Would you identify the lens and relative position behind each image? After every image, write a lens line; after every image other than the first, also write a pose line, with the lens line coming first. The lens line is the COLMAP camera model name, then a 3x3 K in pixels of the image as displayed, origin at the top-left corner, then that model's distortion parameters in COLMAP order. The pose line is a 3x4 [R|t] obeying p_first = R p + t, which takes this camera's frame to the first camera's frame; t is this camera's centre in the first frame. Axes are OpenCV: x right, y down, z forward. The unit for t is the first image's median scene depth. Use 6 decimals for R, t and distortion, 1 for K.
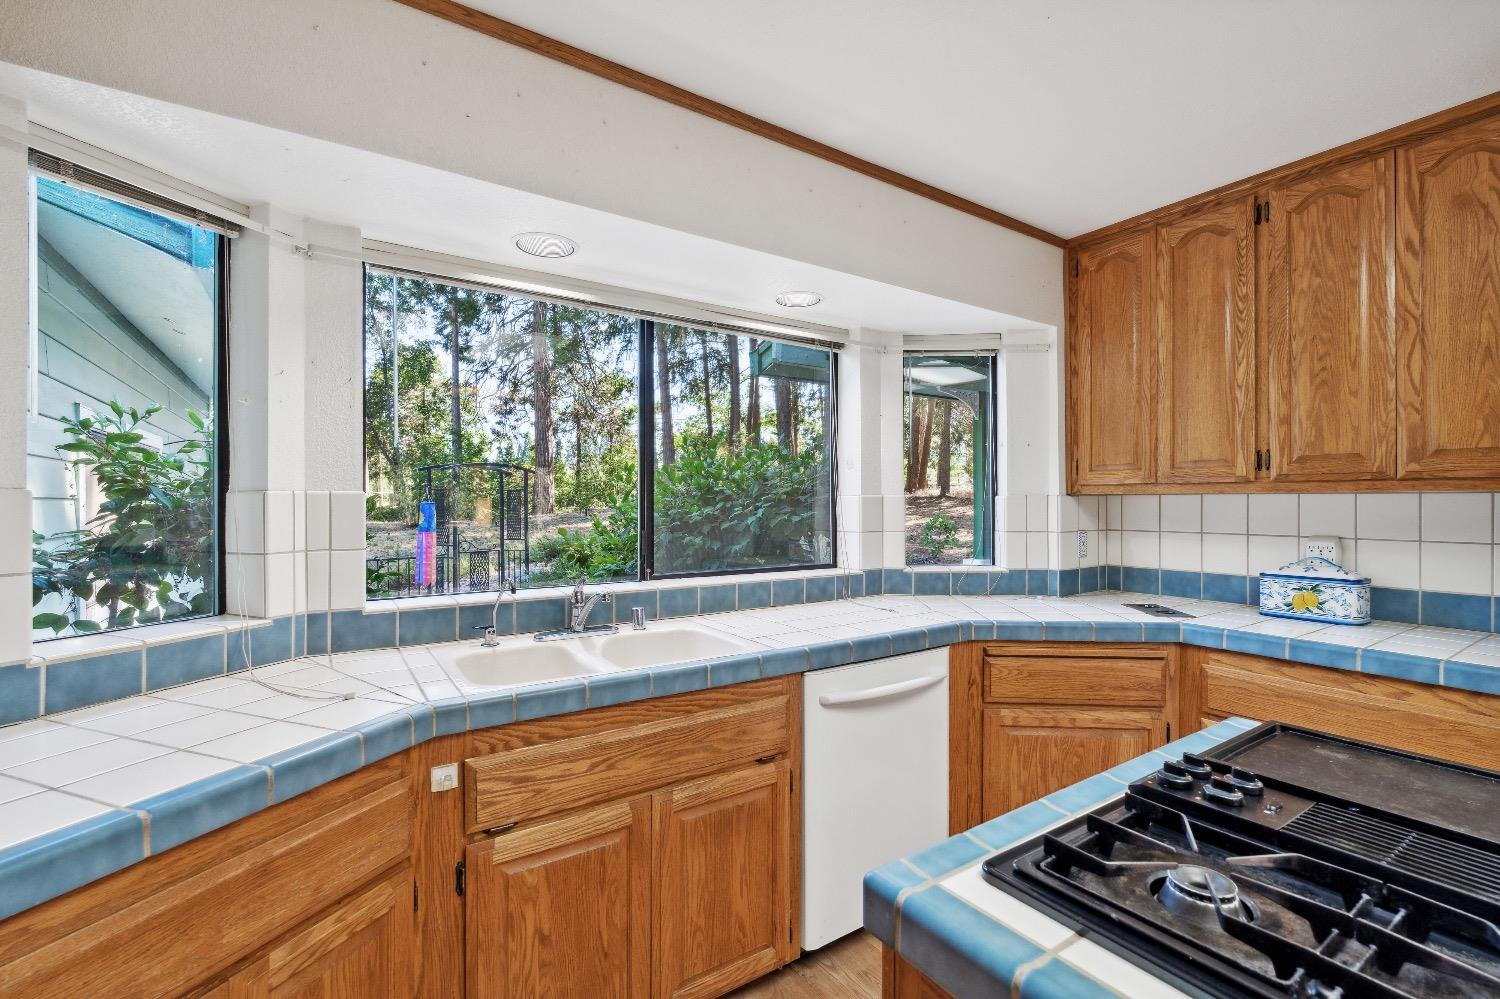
lens RADIAL K [[659.4, 0, 752.0], [0, 659.4, 503.3], [0, 0, 1]] dist [-0.001078, -0.000122]
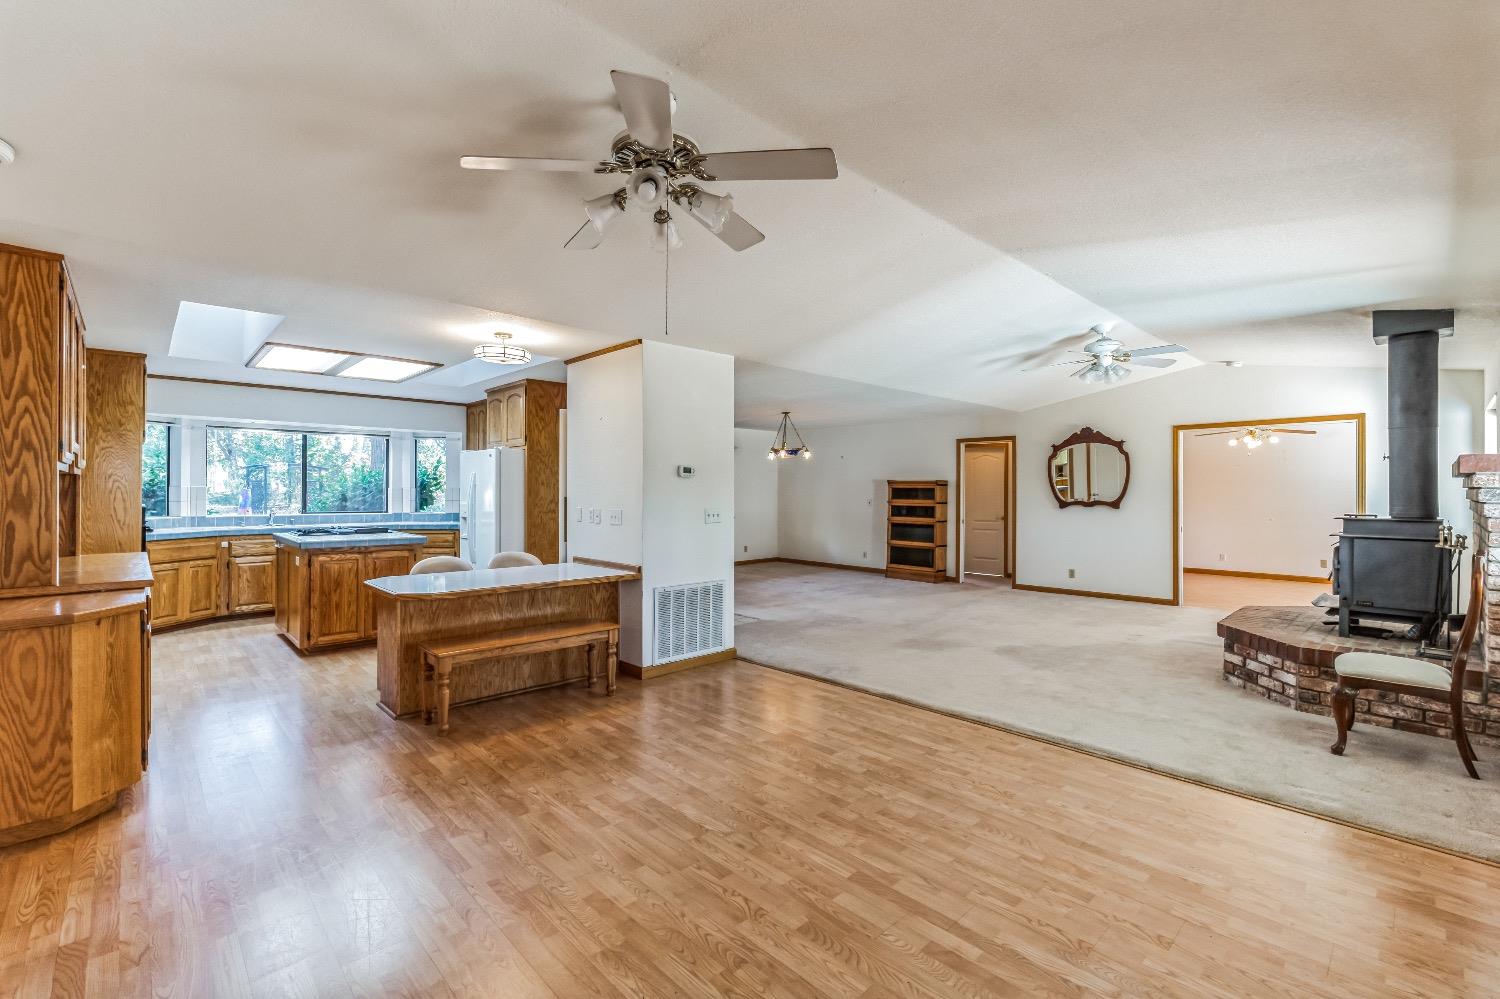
lens RADIAL K [[655.9, 0, 750.5], [0, 655.9, 495.1], [0, 0, 1]] dist [-0.001518, -0.000038]
pose [[0.985260, 0.003817, 0.171022, 1.823542], [-0.004651, 0.999979, 0.004479, -0.001632], [-0.171001, -0.005208, 0.985257, -3.195687]]
